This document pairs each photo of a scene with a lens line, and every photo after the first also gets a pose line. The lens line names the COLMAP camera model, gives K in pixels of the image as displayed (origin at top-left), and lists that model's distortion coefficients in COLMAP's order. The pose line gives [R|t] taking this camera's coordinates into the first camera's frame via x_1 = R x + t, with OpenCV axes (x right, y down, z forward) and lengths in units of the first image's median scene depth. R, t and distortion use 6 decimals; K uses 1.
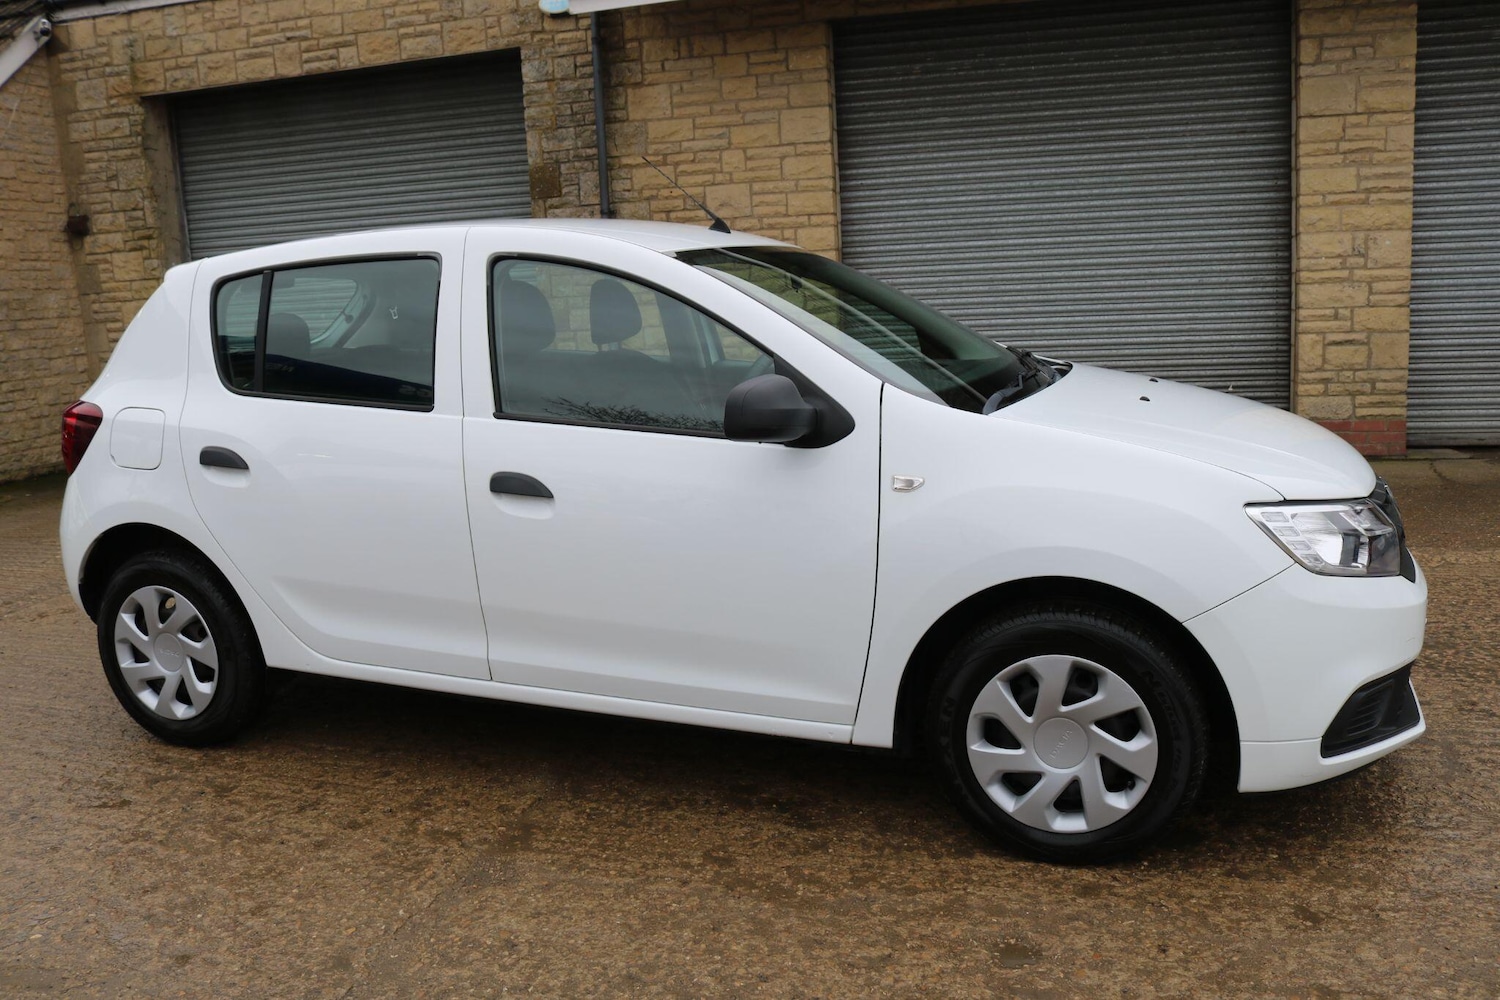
lens RADIAL K [[1236.6, 0, 750.0], [0, 1236.6, 500.0], [0, 0, 1]] dist [-0.157423, 0.127305]
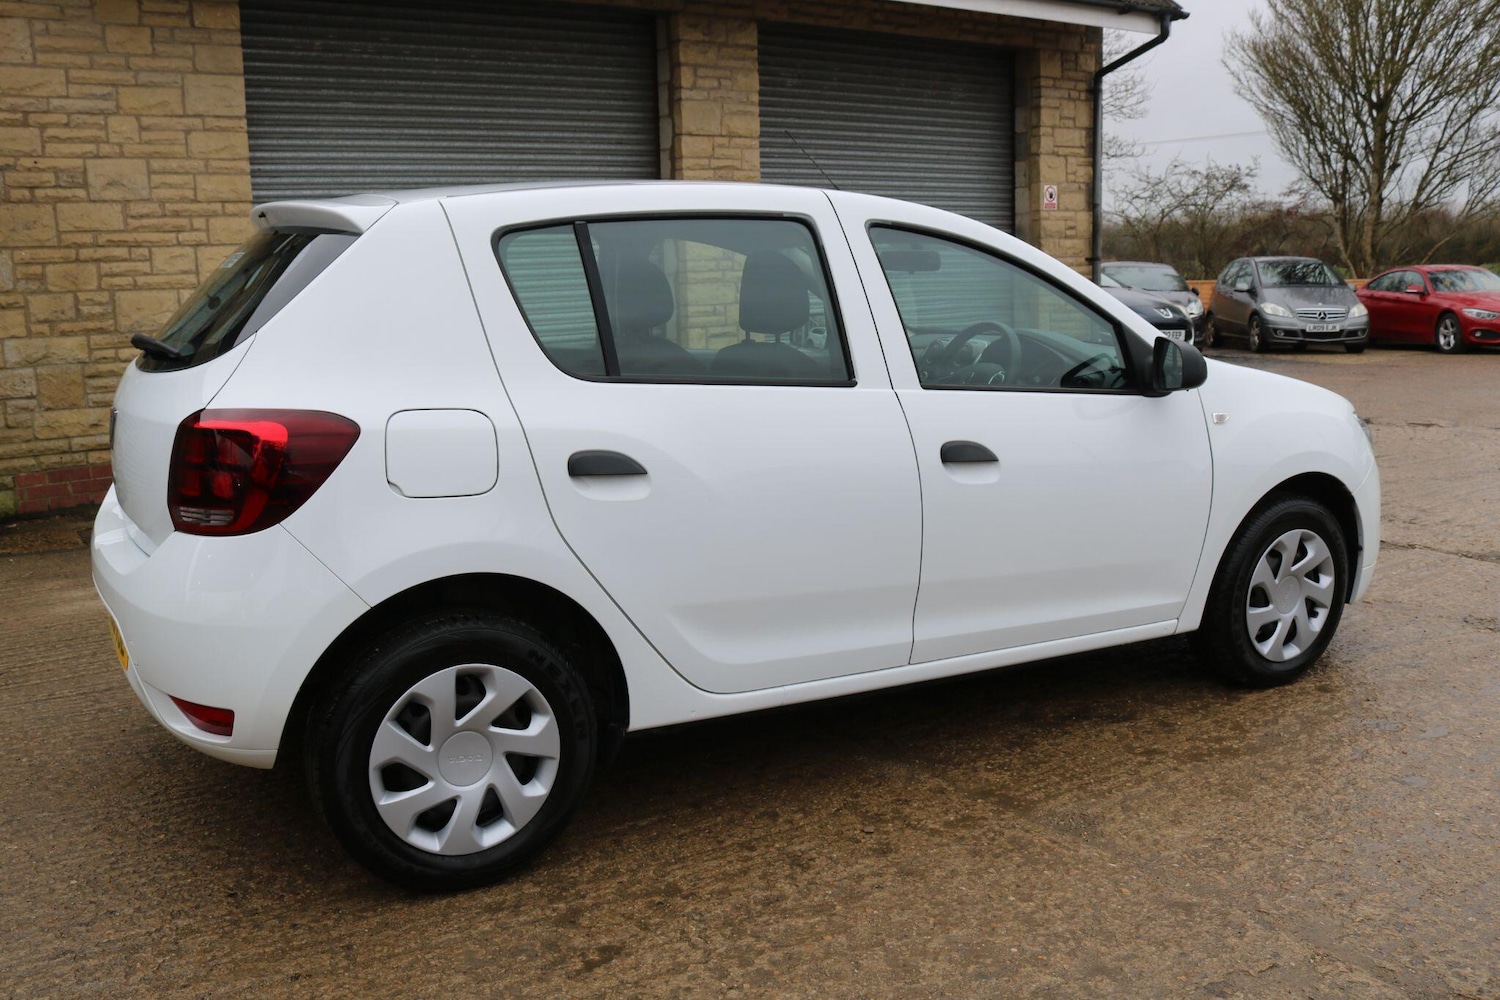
lens RADIAL K [[1321.2, 0, 750.0], [0, 1321.2, 500.0], [0, 0, 1]] dist [-0.149942, 0.121045]
pose [[0.638628, -0.104949, 0.762326, -0.425186], [0.124795, 0.991667, 0.031977, -0.011456], [-0.759329, 0.074713, 0.646403, 0.167944]]
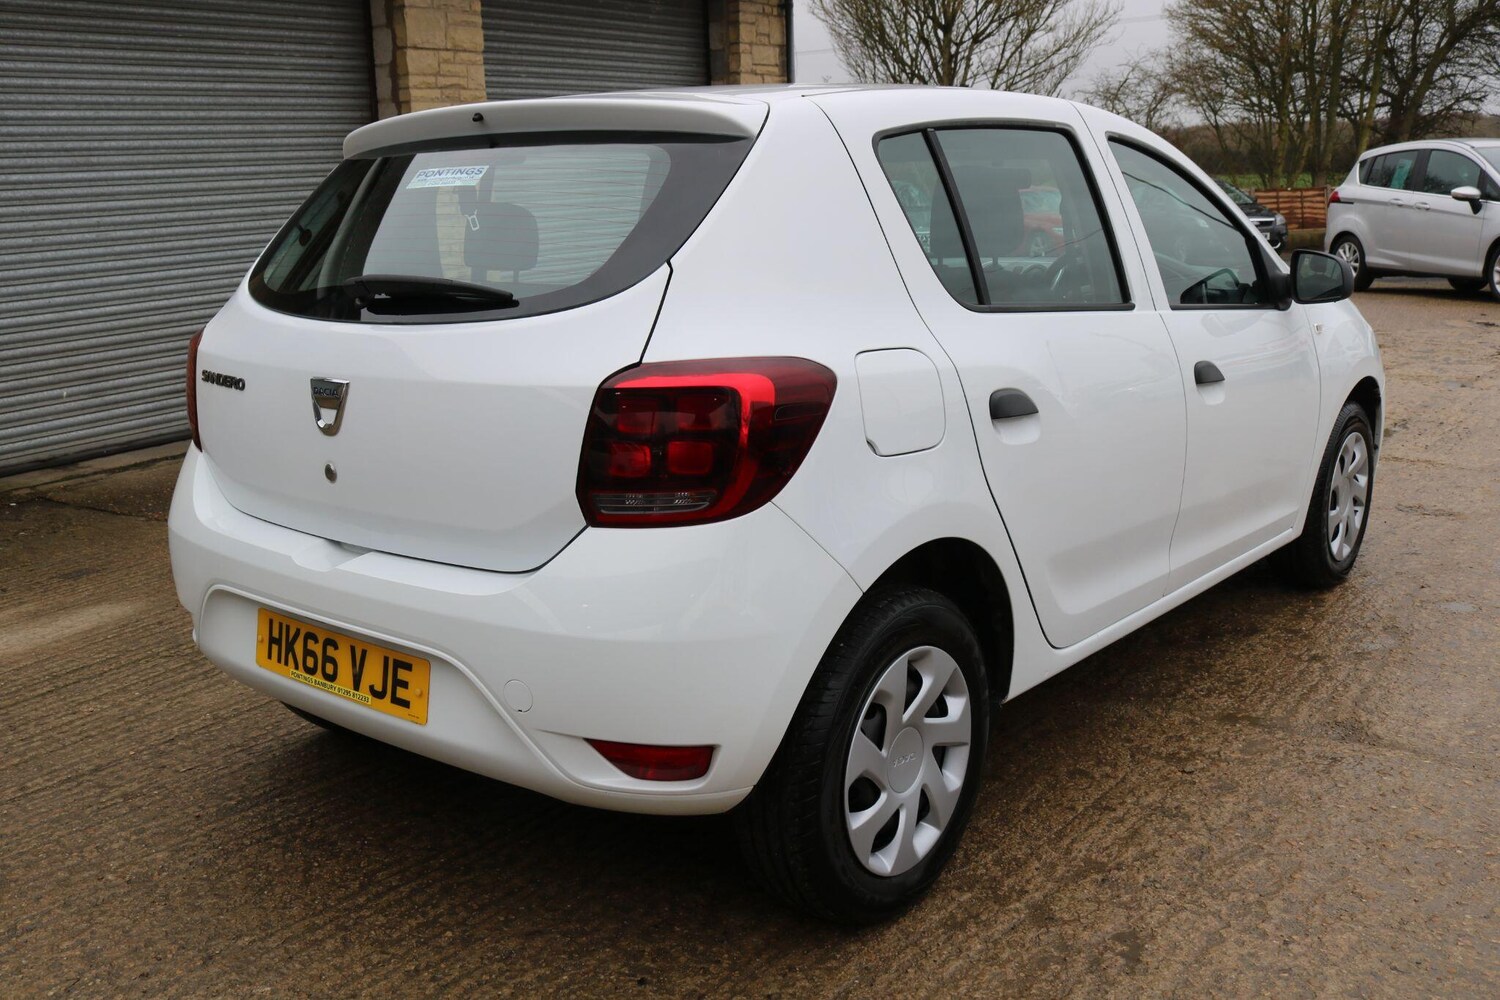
lens RADIAL K [[1416.9, 0, 750.0], [0, 1416.9, 500.0], [0, 0, 1]] dist [-0.149124, 0.135664]
pose [[0.316688, -0.175191, 0.932211, -0.512586], [0.184214, 0.975443, 0.120734, -0.043389], [-0.930470, 0.133491, 0.341183, 0.368653]]
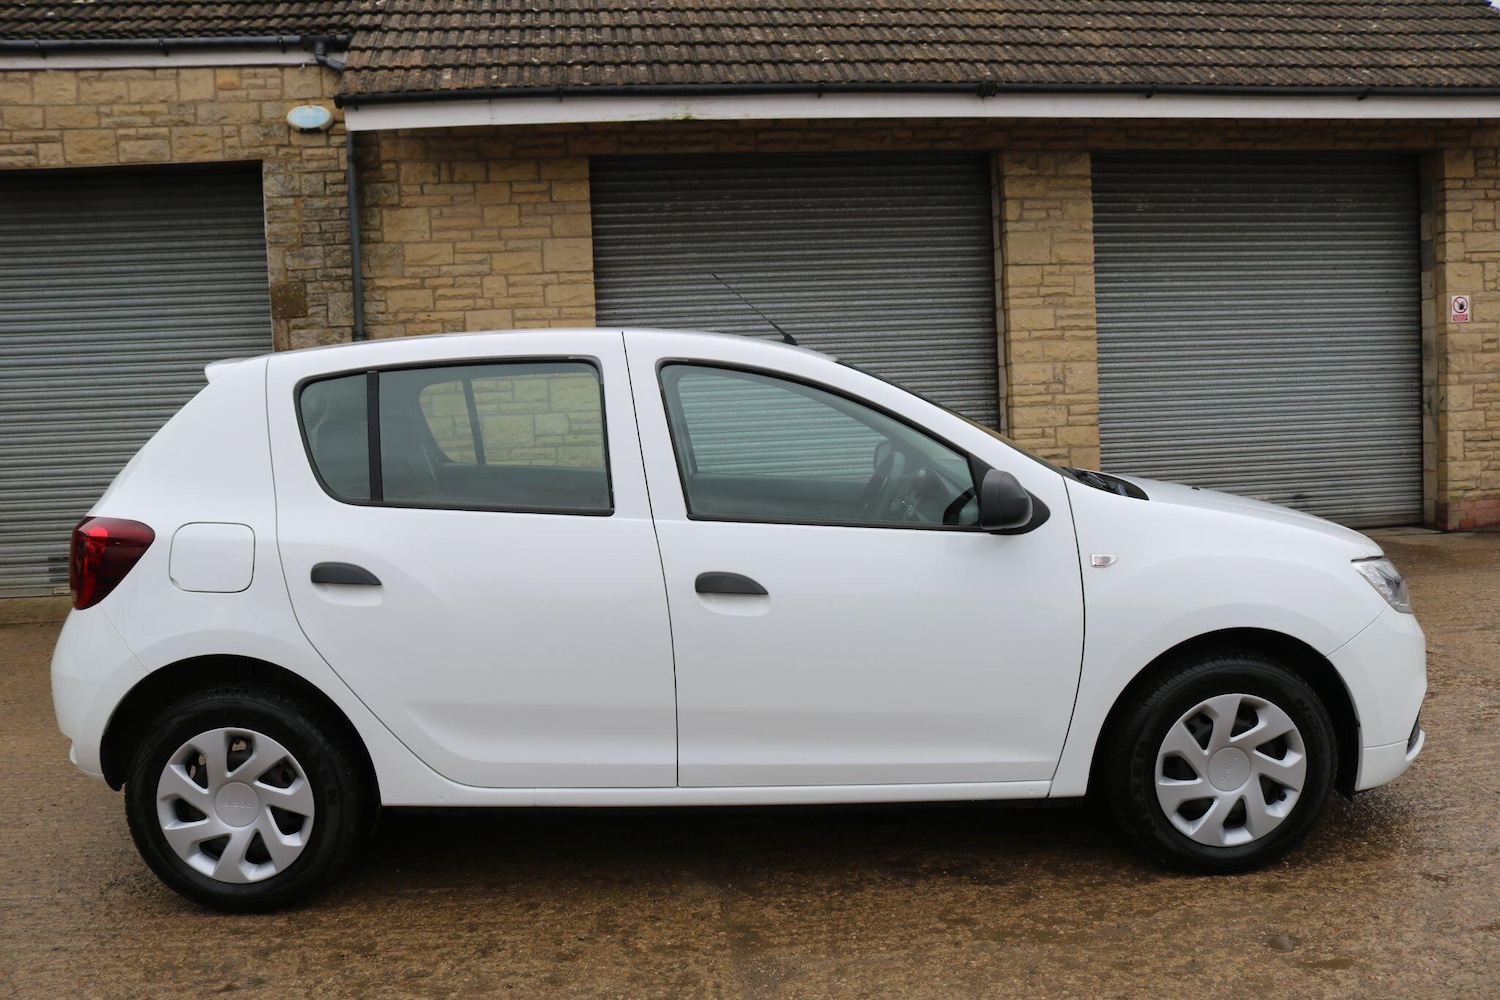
lens RADIAL K [[1236.6, 0, 750.0], [0, 1236.6, 500.0], [0, 0, 1]] dist [-0.157423, 0.127305]
pose [[0.924466, -0.020497, 0.380714, -0.210985], [0.062187, 0.993288, -0.097529, 0.007426], [-0.376159, 0.113838, 0.919535, 0.018963]]
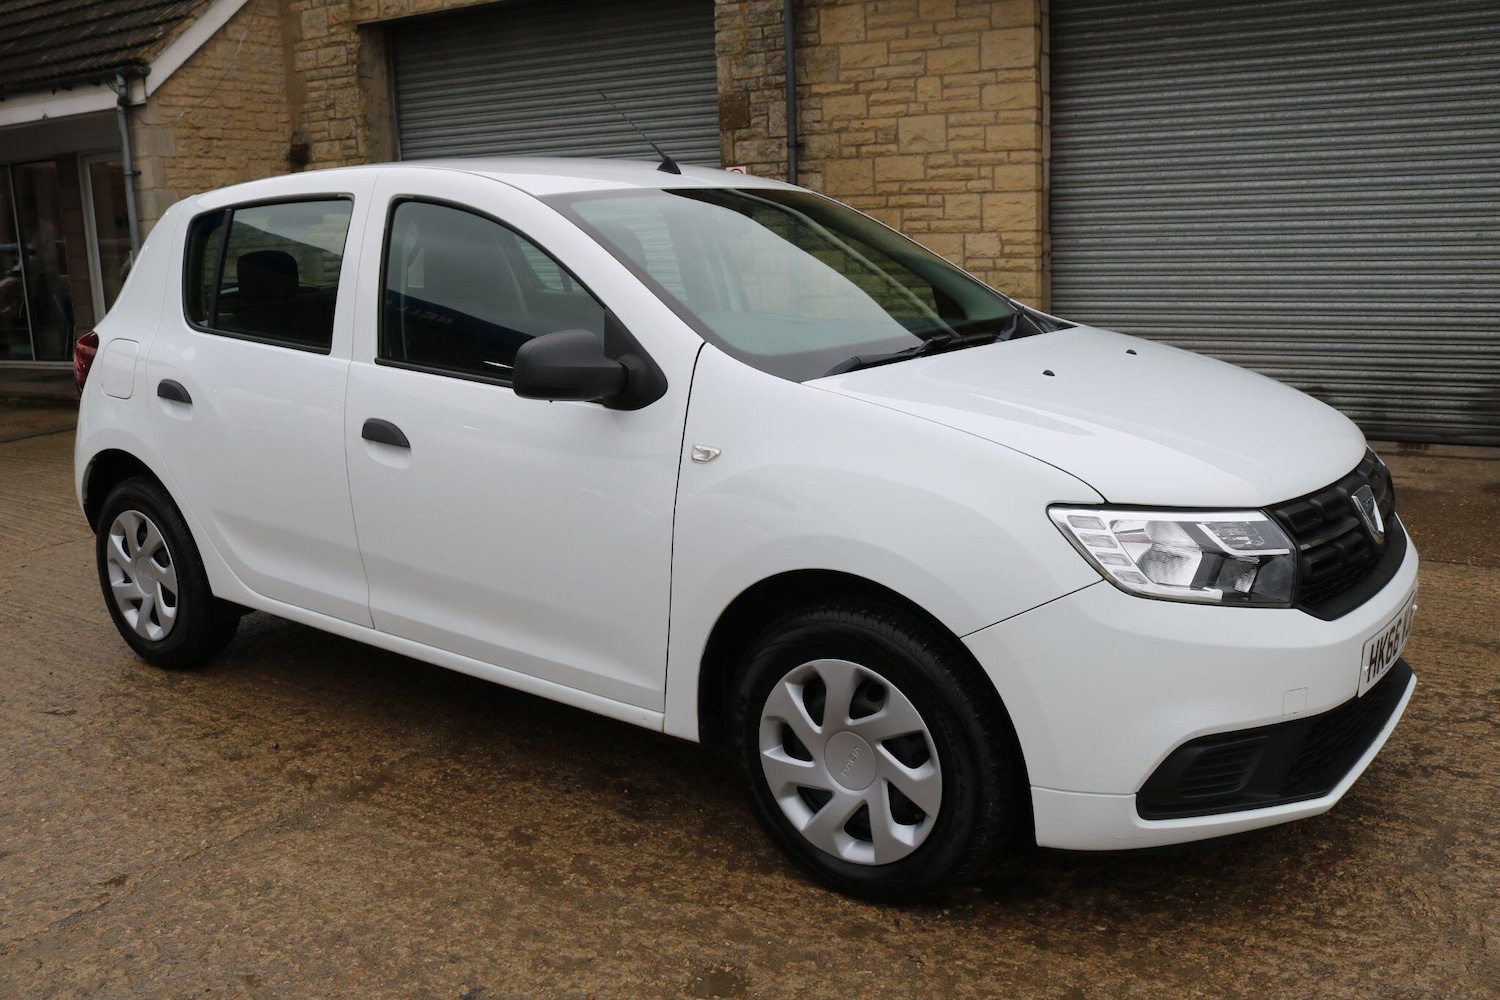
lens RADIAL K [[1350.8, 0, 750.0], [0, 1350.8, 500.0], [0, 0, 1]] dist [-0.146143, 0.127812]
pose [[0.961495, 0.070489, -0.265627, 0.144404], [-0.062211, 0.997283, 0.039461, -0.007171], [0.267687, -0.021417, 0.963268, 0.017547]]
